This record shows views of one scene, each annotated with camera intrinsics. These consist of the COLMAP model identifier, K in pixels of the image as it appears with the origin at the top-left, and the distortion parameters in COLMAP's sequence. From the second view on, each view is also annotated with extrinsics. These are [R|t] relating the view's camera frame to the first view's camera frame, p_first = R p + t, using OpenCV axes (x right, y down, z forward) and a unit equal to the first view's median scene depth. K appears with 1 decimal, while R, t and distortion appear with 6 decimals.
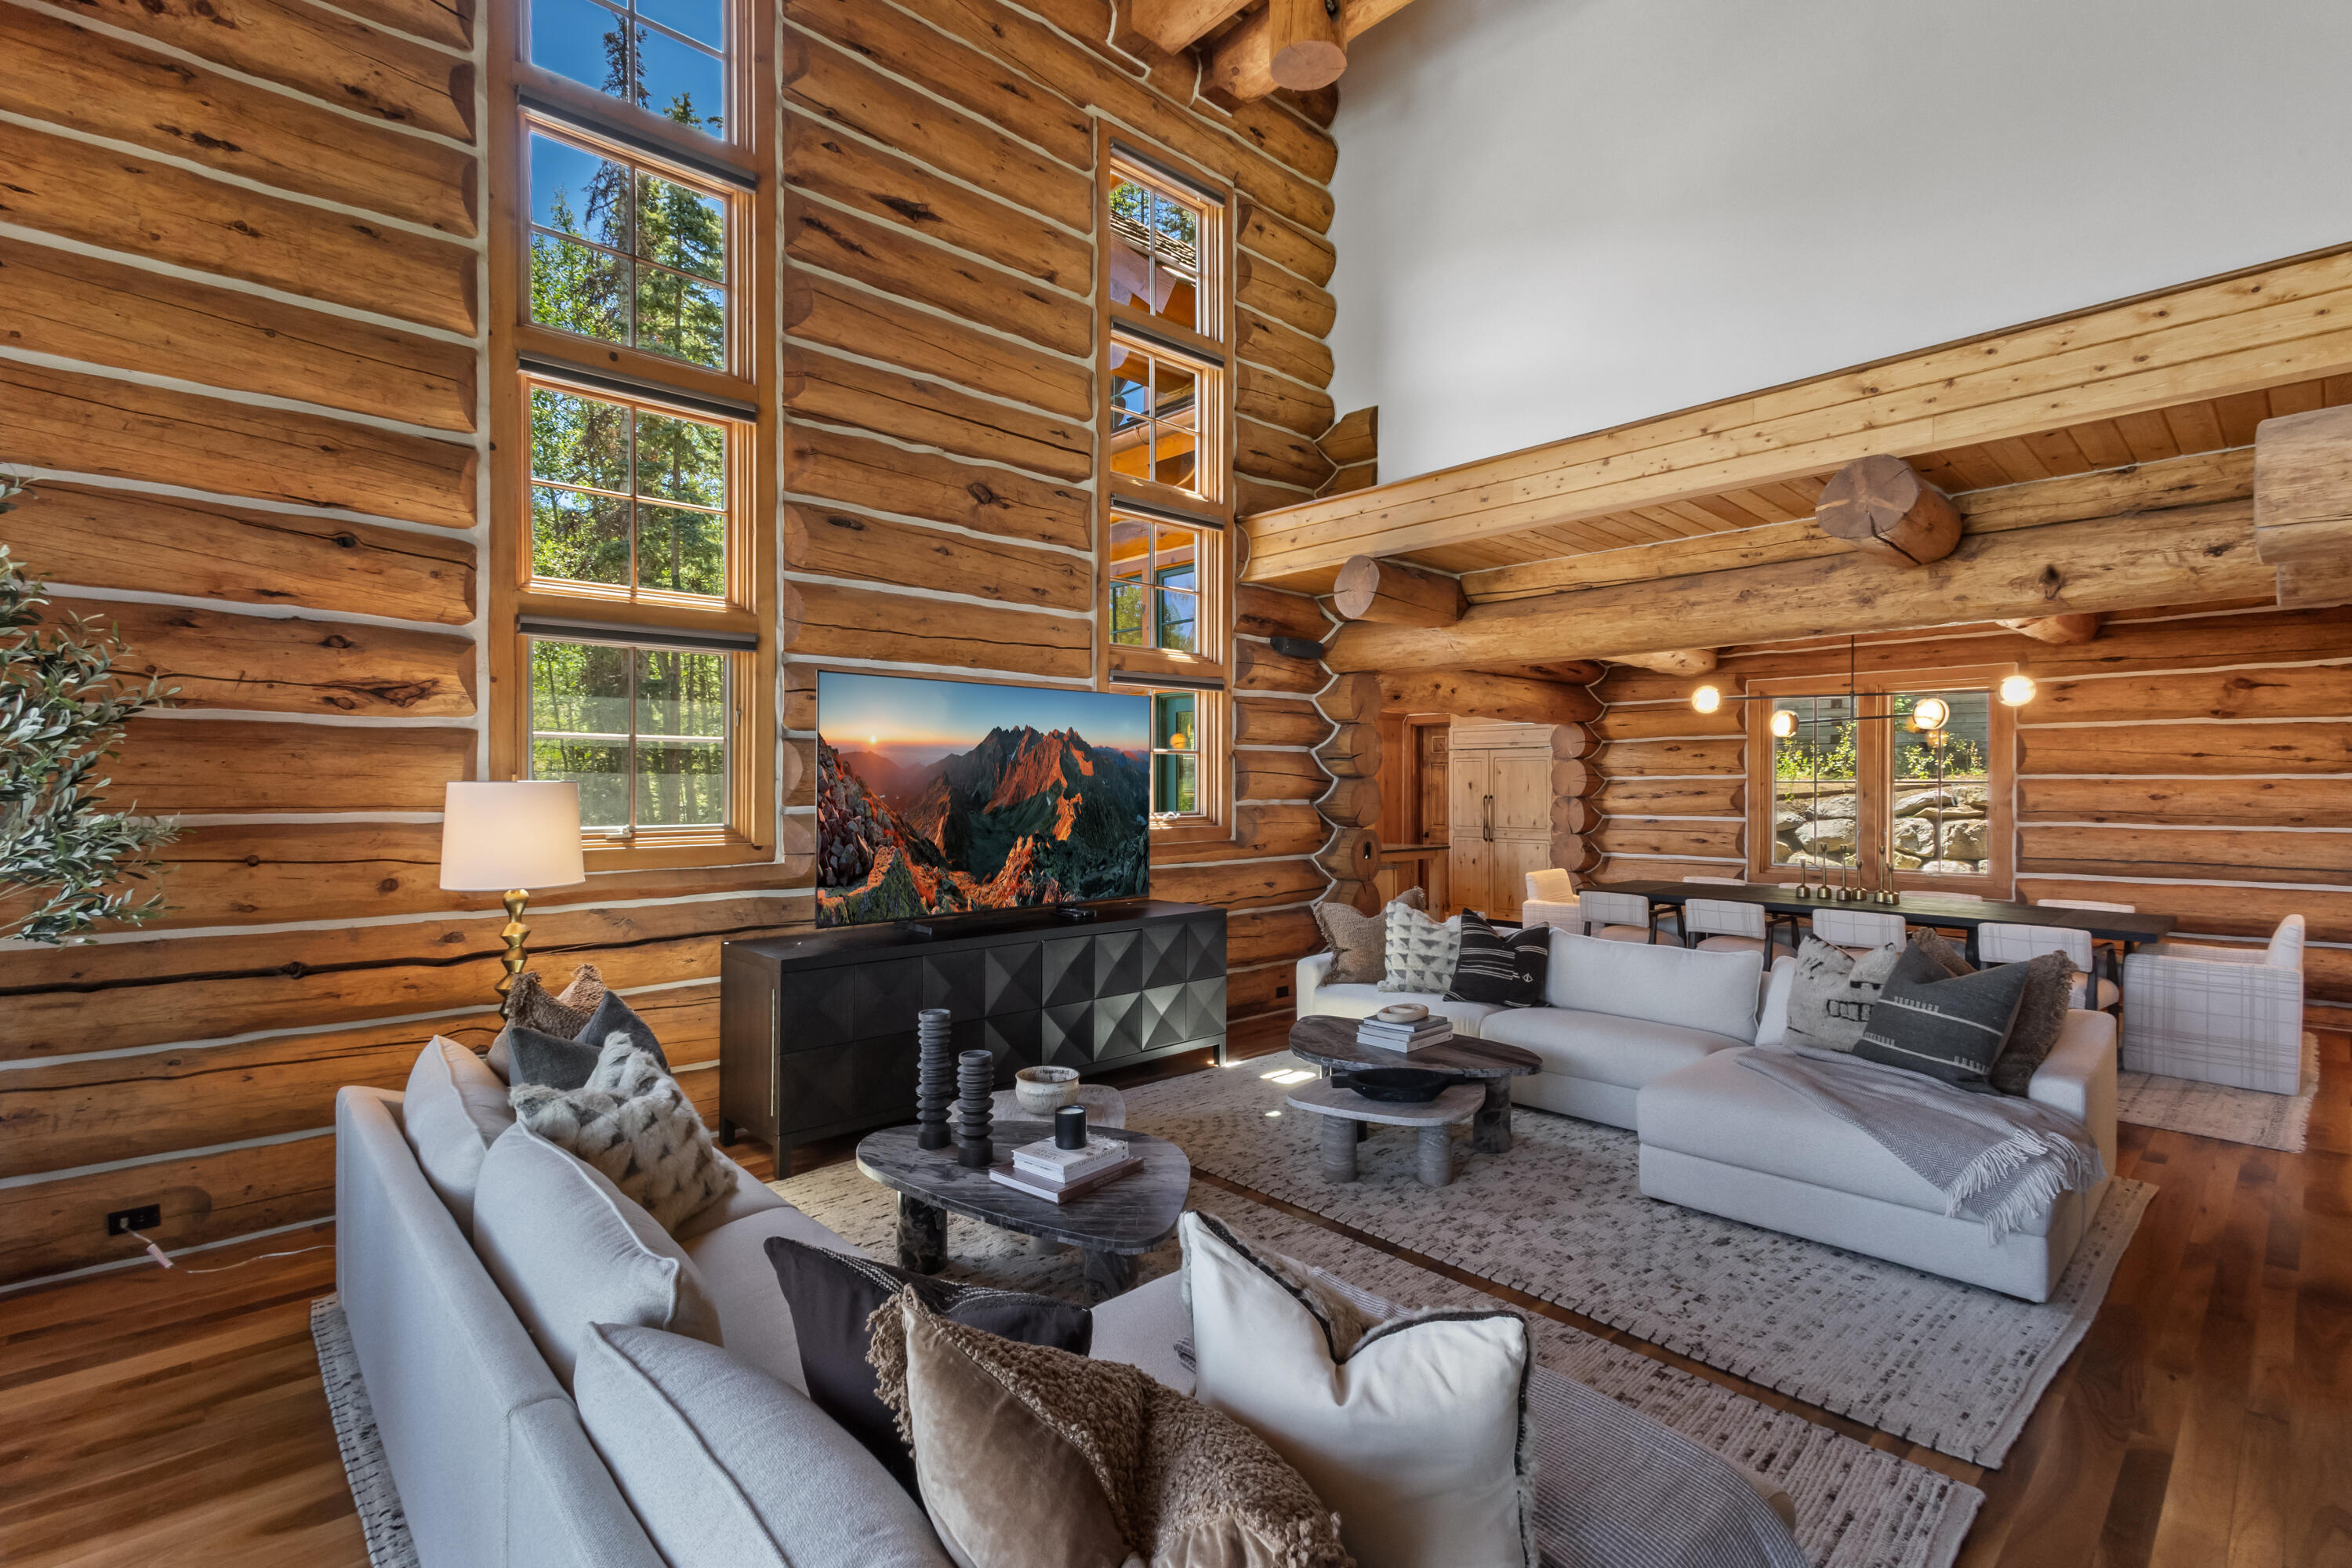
lens RADIAL K [[1091.5, 0, 1177.1], [0, 1091.5, 785.1], [0, 0, 1]] dist [0.015256, -0.004796]
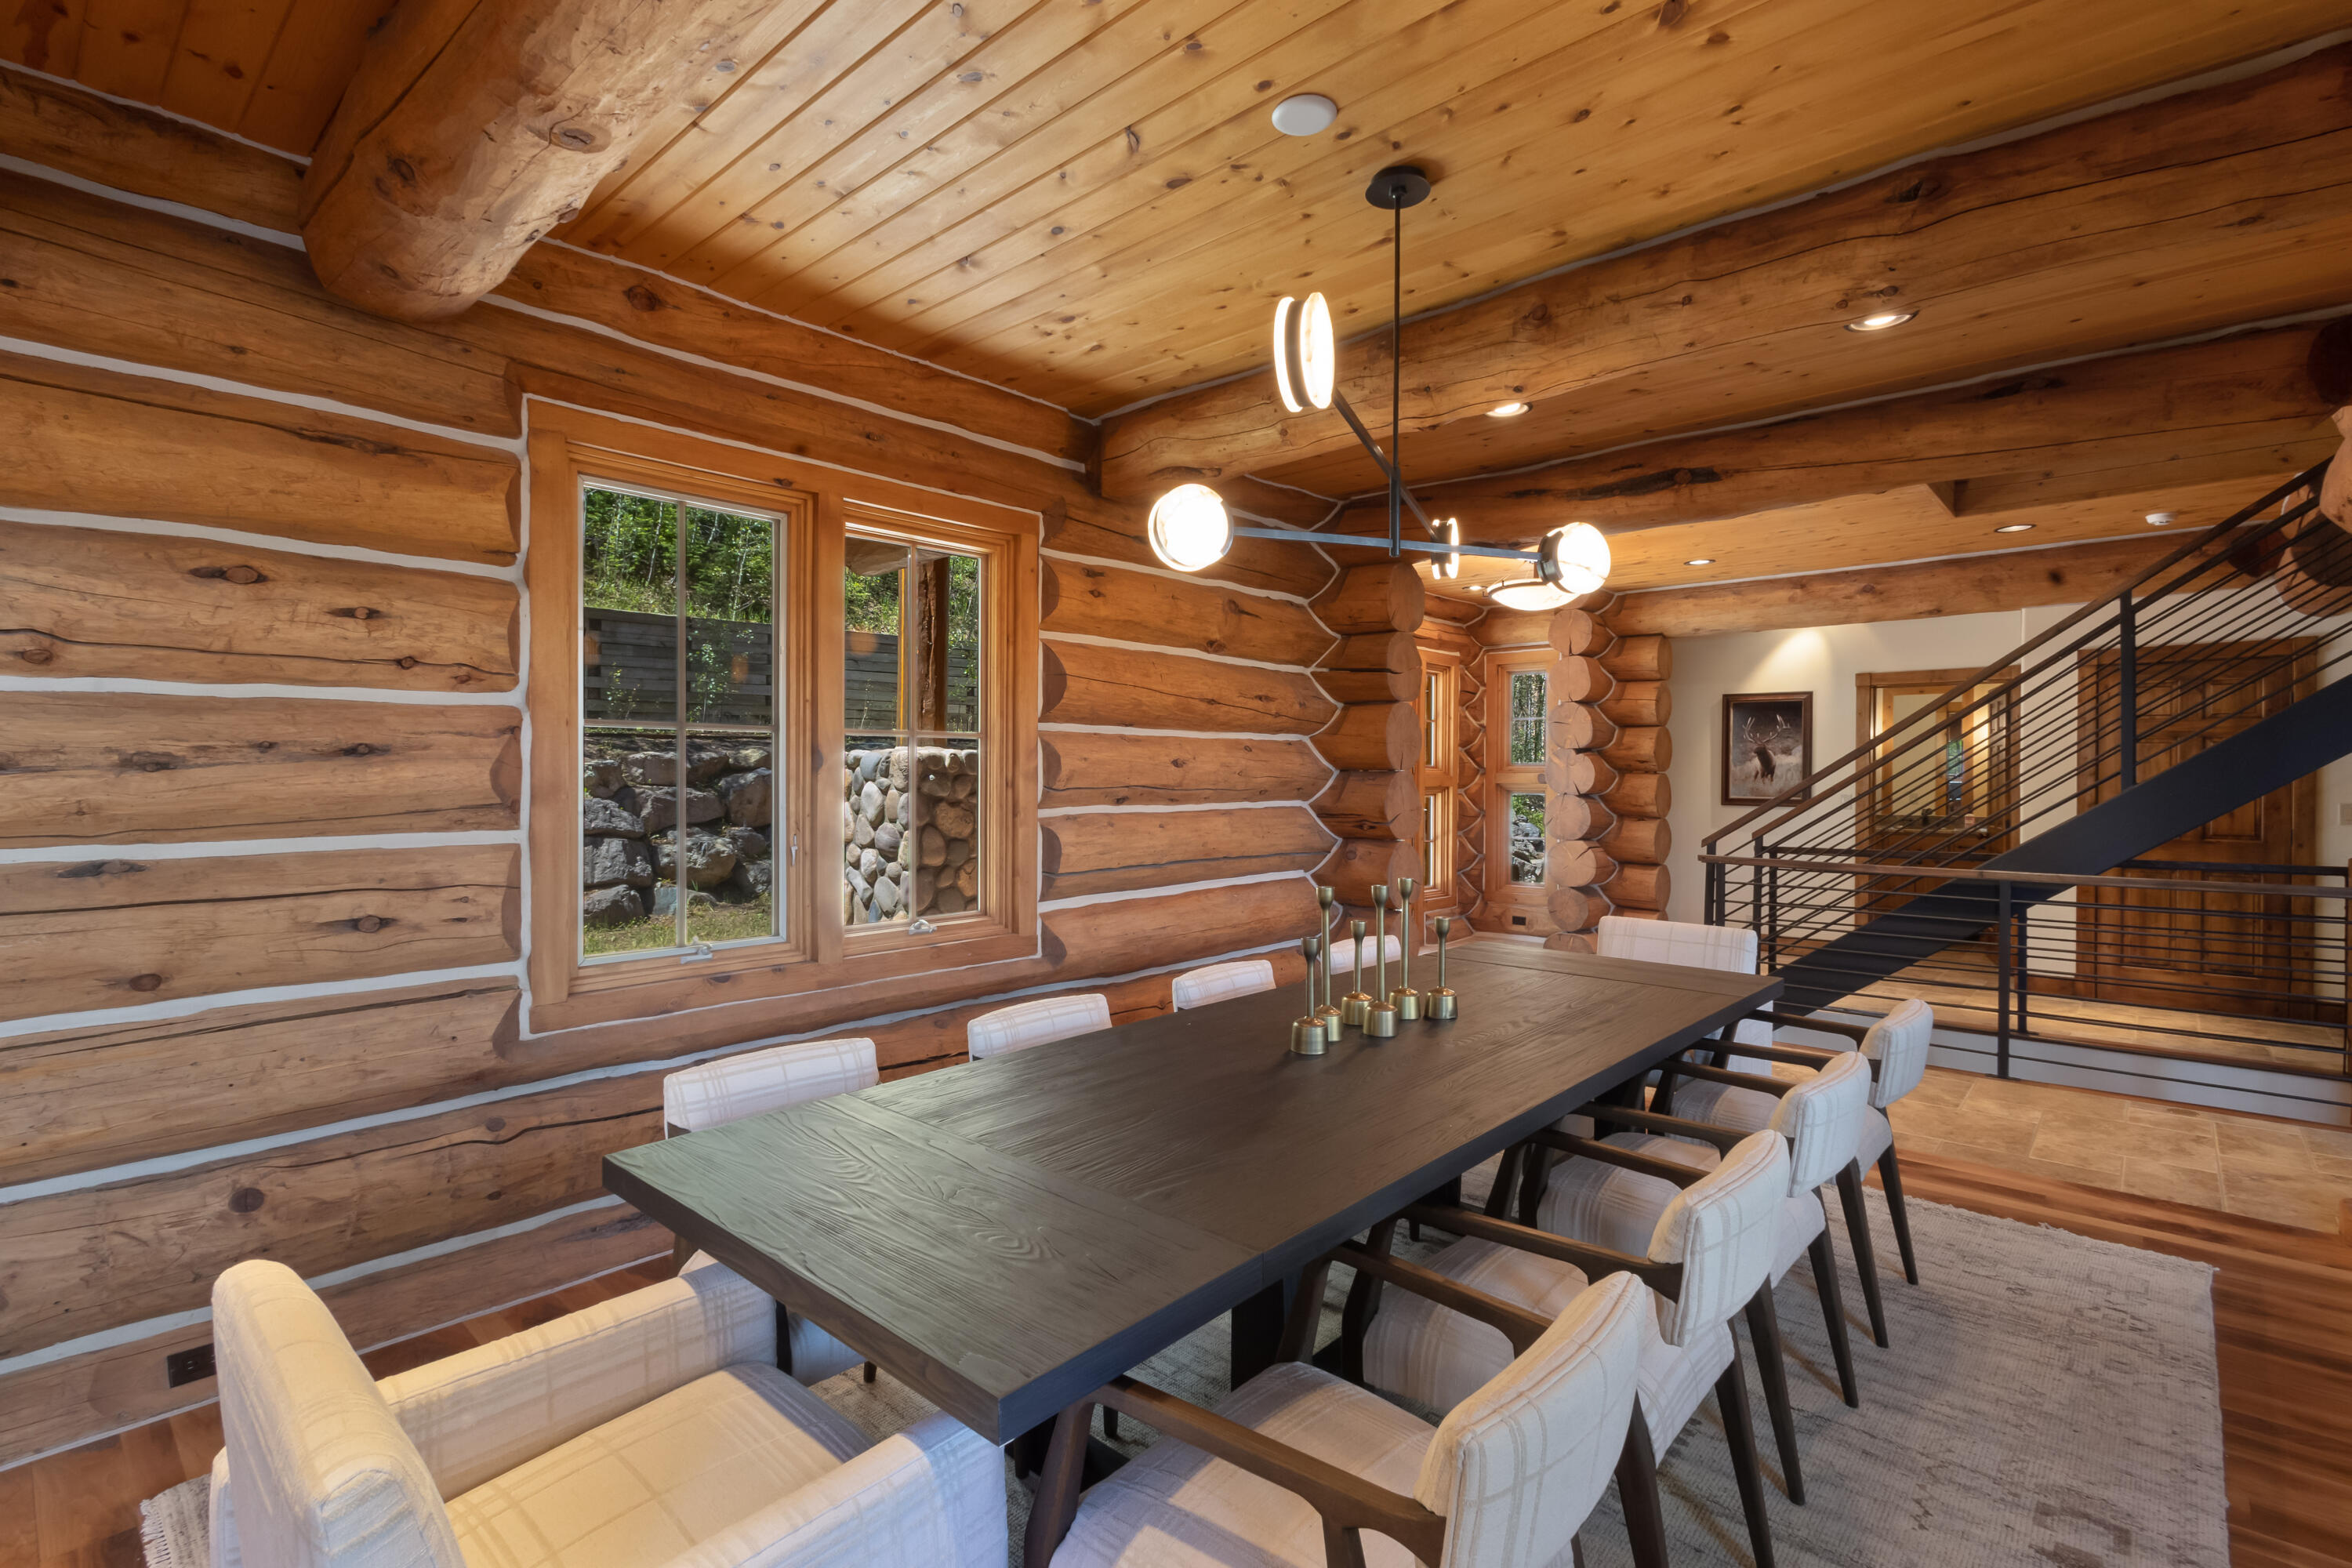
lens RADIAL K [[1091.5, 0, 1179.7], [0, 1091.5, 781.6], [0, 0, 1]] dist [0.015256, -0.004796]
pose [[-0.091770, -0.011236, 0.995717, 0.229194], [-0.002428, 0.999936, 0.011060, 0.014447], [-0.995777, -0.001403, -0.091792, 1.029176]]
